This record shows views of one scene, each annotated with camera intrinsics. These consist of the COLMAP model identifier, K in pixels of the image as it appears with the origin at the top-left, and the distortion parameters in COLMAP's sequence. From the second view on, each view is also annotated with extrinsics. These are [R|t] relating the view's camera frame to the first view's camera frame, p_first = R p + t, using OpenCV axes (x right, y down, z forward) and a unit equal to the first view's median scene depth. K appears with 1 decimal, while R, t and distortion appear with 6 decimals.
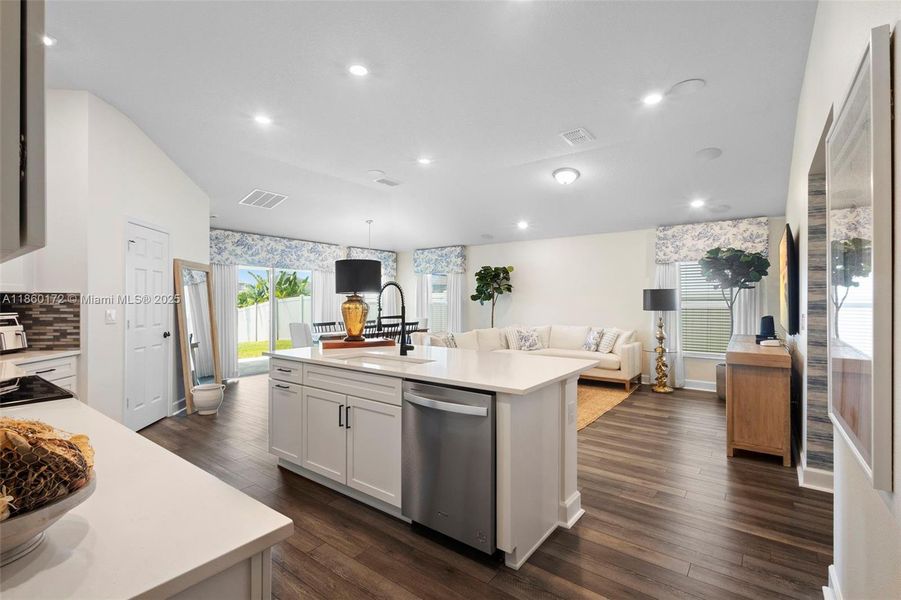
lens RADIAL K [[411.6, 0, 450.5], [0, 411.6, 300.0], [0, 0, 1]] dist [0.005325, 0.000248]
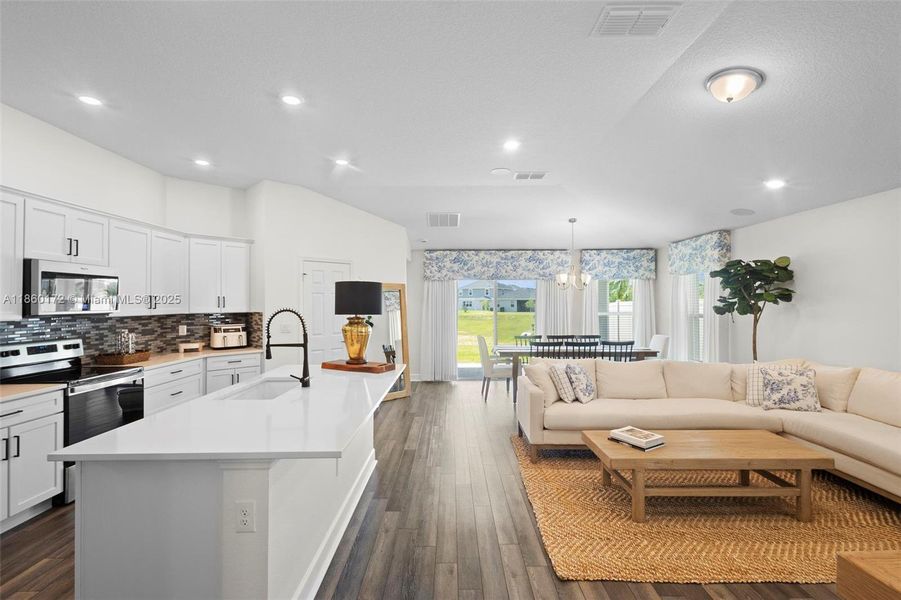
lens RADIAL K [[413.8, 0, 450.2], [0, 413.8, 295.5], [0, 0, 1]] dist [0.005495, -0.000475]
pose [[0.603684, -0.017907, -0.797023, 0.424816], [0.007379, 0.999830, -0.016874, -0.027233], [0.797190, 0.004305, 0.603714, 0.355323]]
